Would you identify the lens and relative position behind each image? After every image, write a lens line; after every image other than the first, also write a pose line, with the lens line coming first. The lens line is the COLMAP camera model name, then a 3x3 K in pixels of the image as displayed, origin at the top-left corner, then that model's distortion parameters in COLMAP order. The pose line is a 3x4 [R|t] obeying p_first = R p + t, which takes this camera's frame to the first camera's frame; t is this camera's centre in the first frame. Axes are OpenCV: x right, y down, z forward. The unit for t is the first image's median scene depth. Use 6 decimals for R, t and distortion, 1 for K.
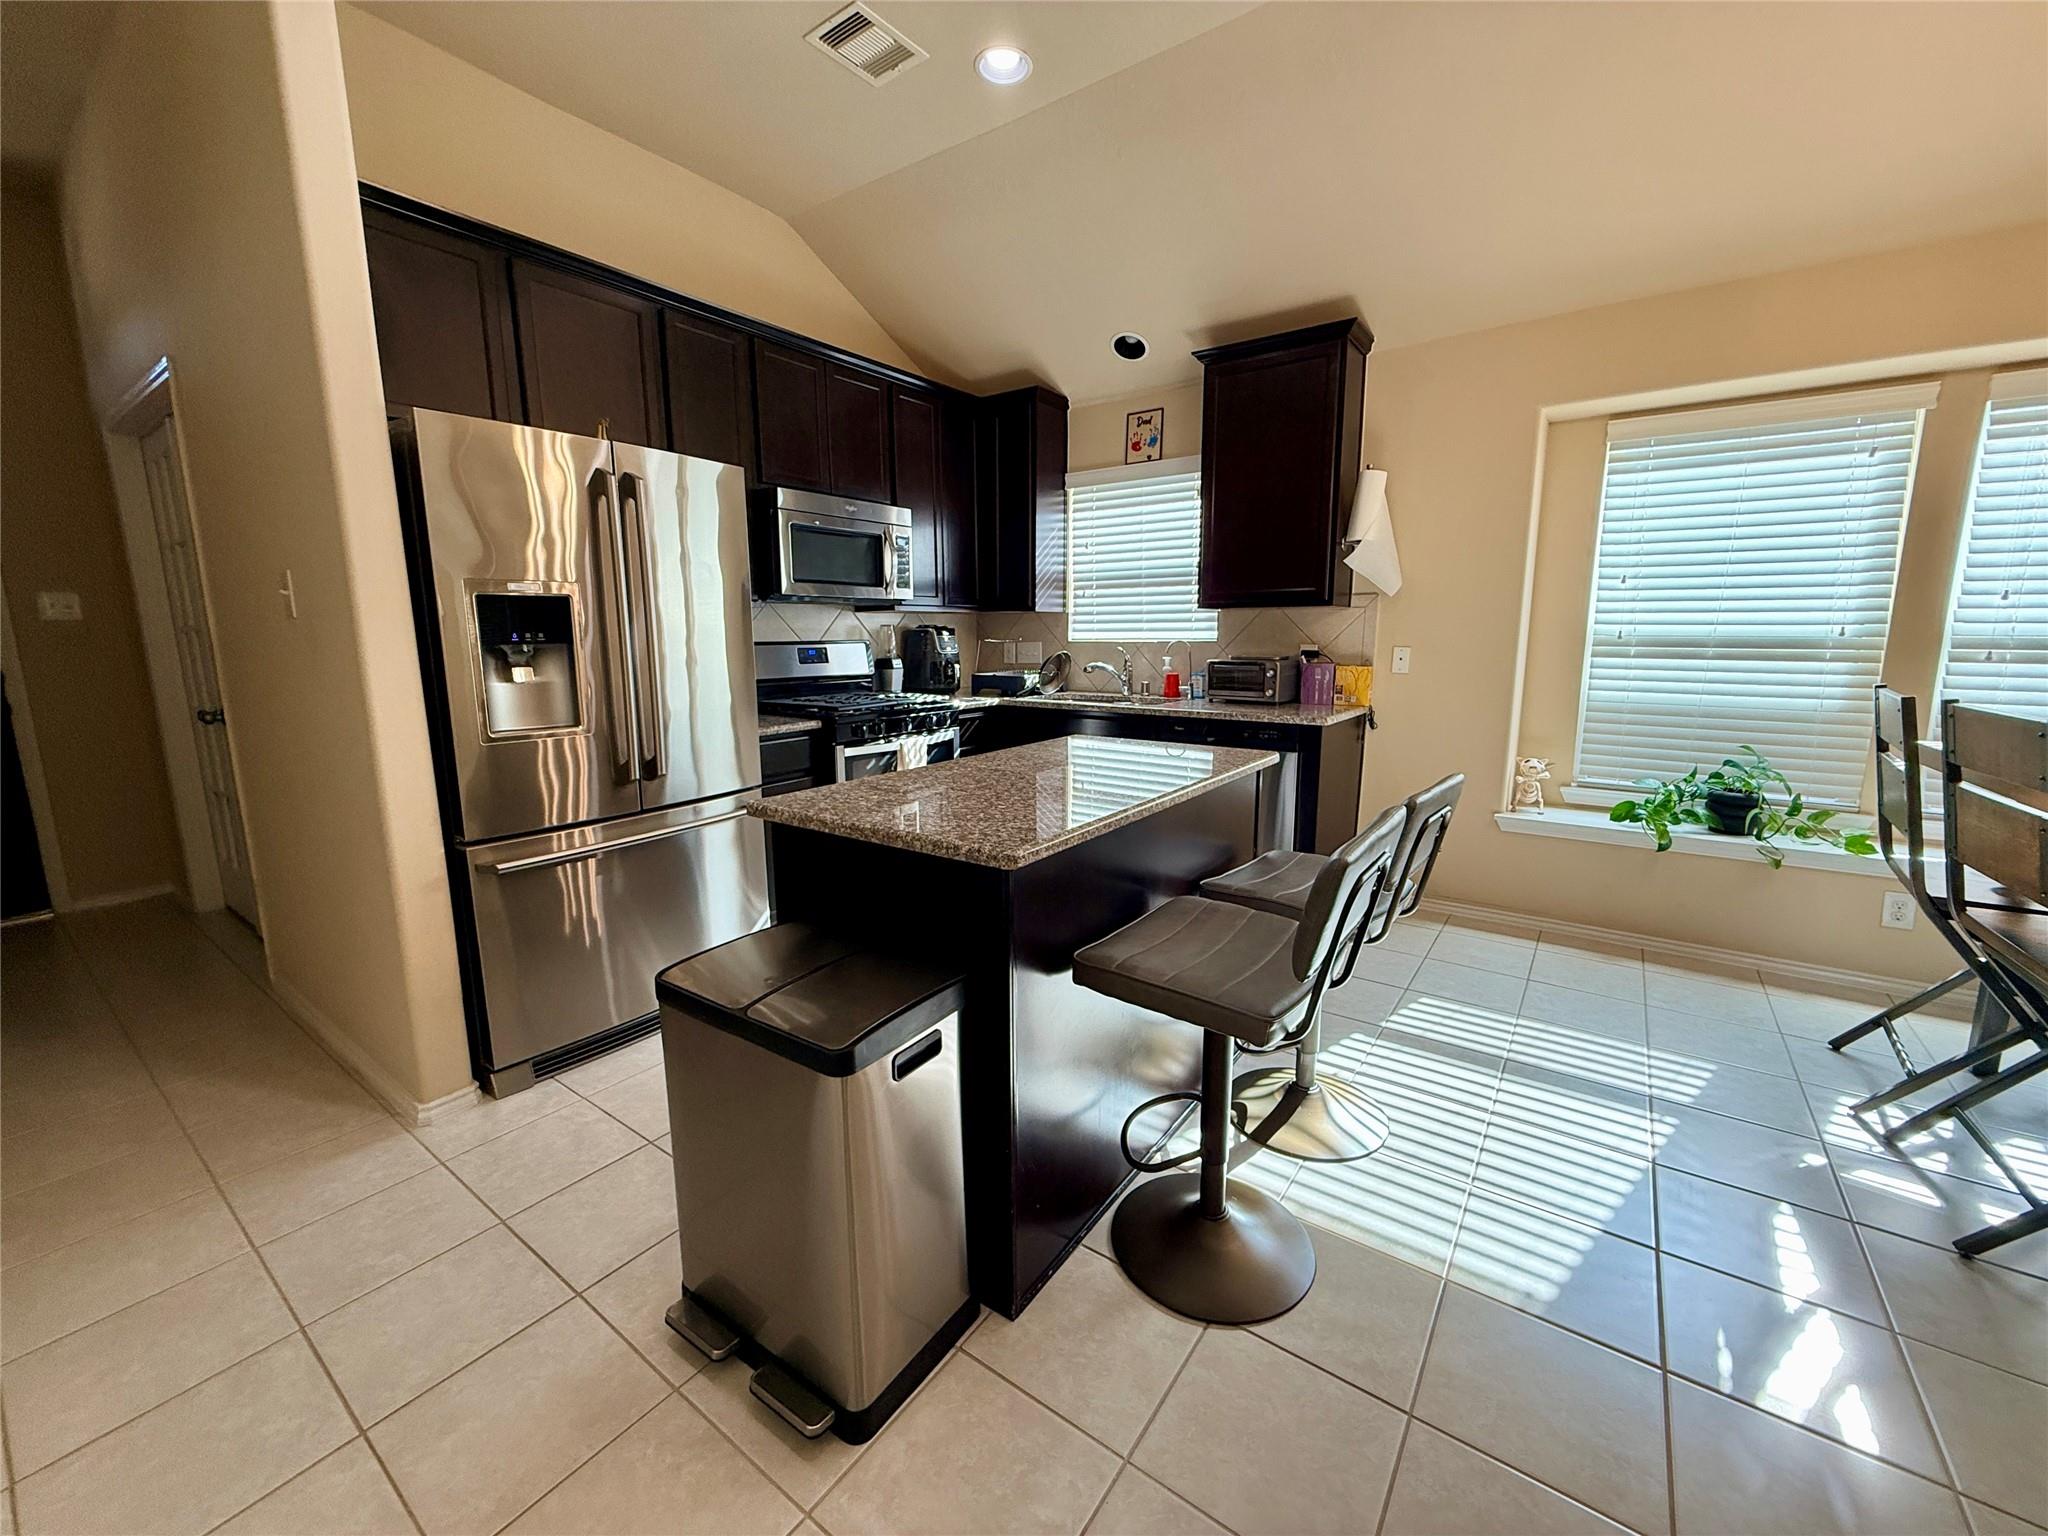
lens RADIAL K [[816.4, 0, 1024.0], [0, 816.4, 768.0], [0, 0, 1]] dist [-0.000132, 0.000796]
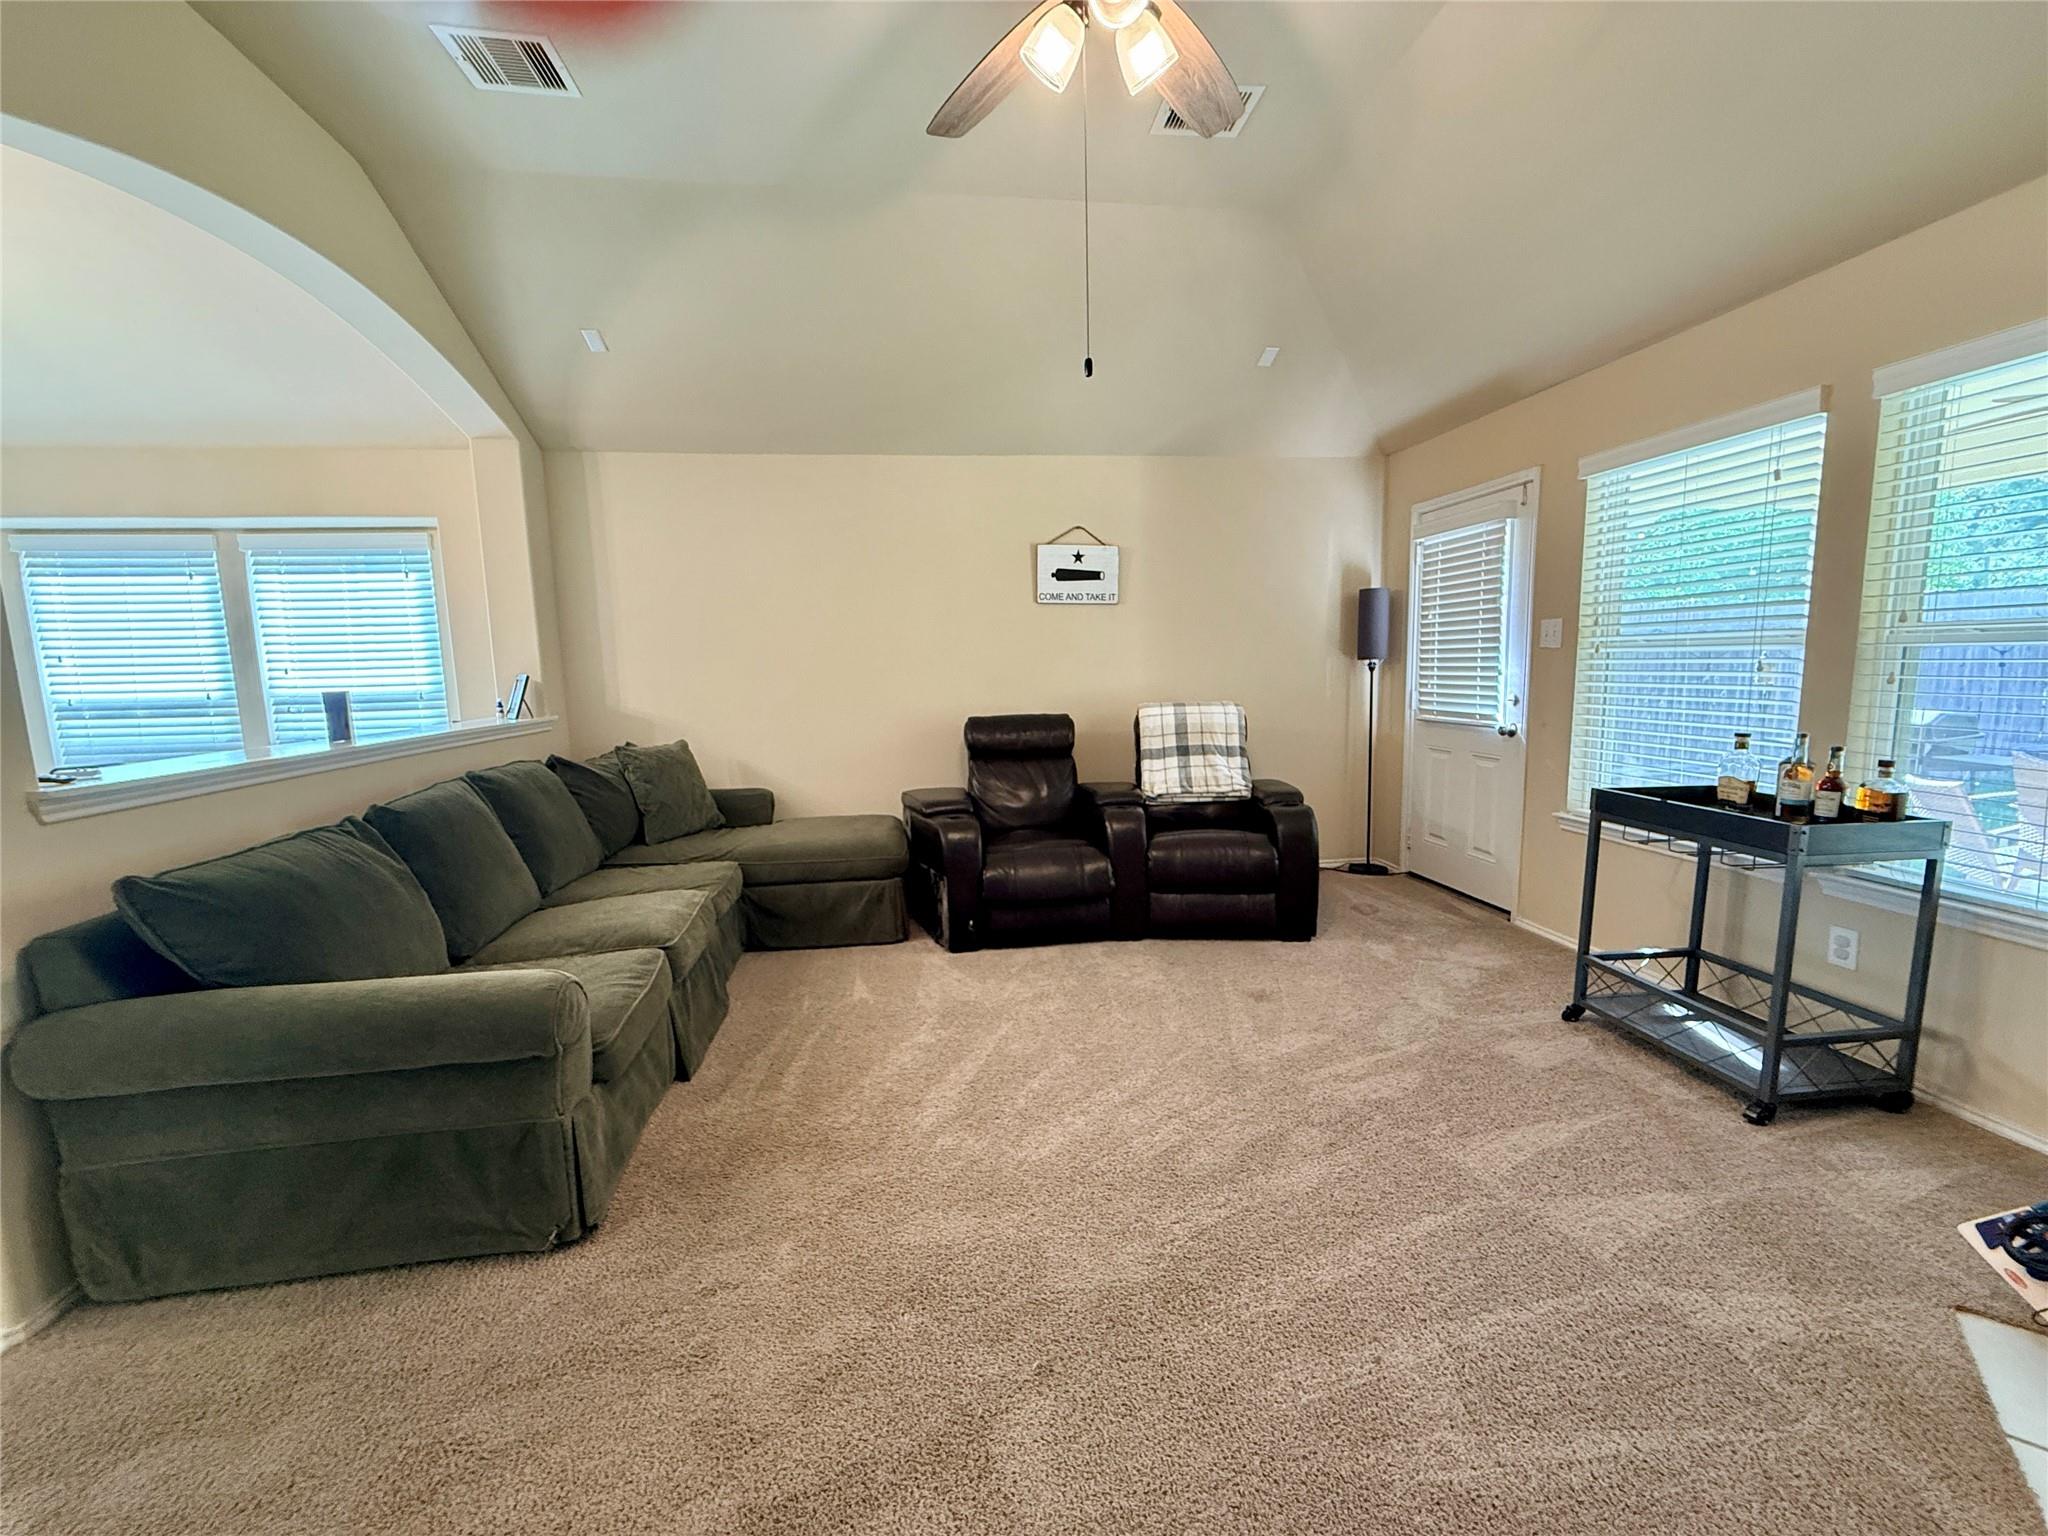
lens RADIAL K [[816.4, 0, 1024.0], [0, 816.4, 768.0], [0, 0, 1]] dist [-0.000132, 0.000796]
pose [[0.719153, -0.101467, 0.687403, 1.081165], [0.139367, 0.990241, 0.000365, 0.168481], [-0.680731, 0.095539, 0.726276, -1.079303]]
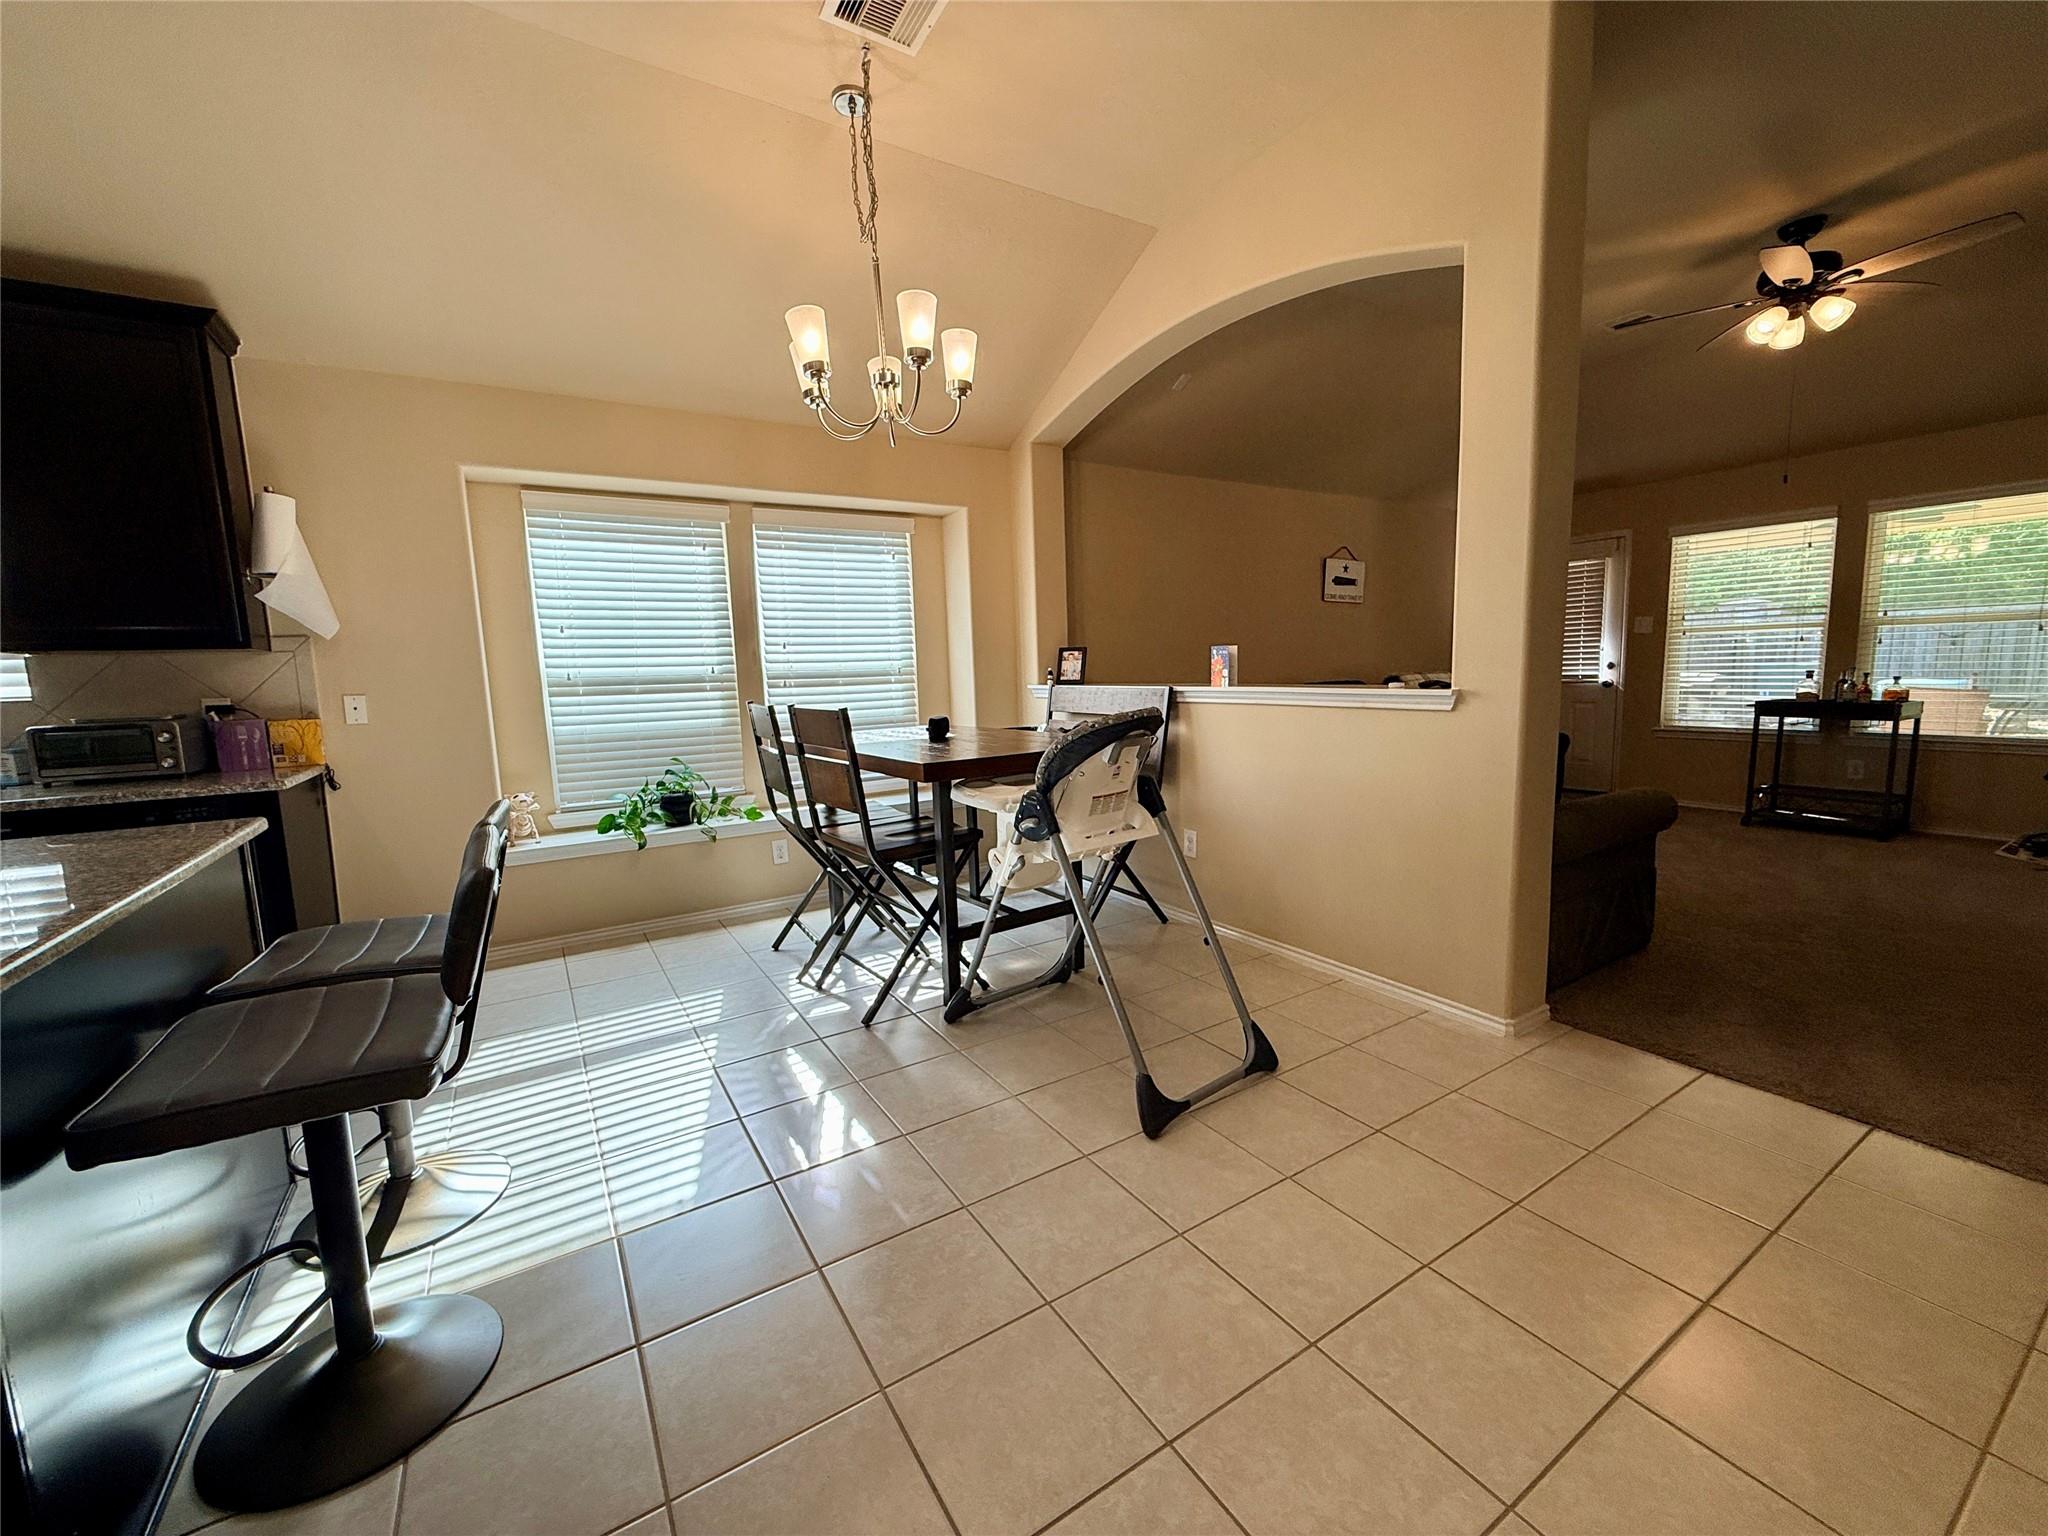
lens RADIAL K [[816.4, 0, 1024.0], [0, 816.4, 768.0], [0, 0, 1]] dist [-0.000132, 0.000796]
pose [[0.372739, -0.120773, 0.920043, -0.128334], [0.186244, 0.981055, 0.053328, 0.025669], [-0.909054, 0.151475, 0.388170, -0.017207]]
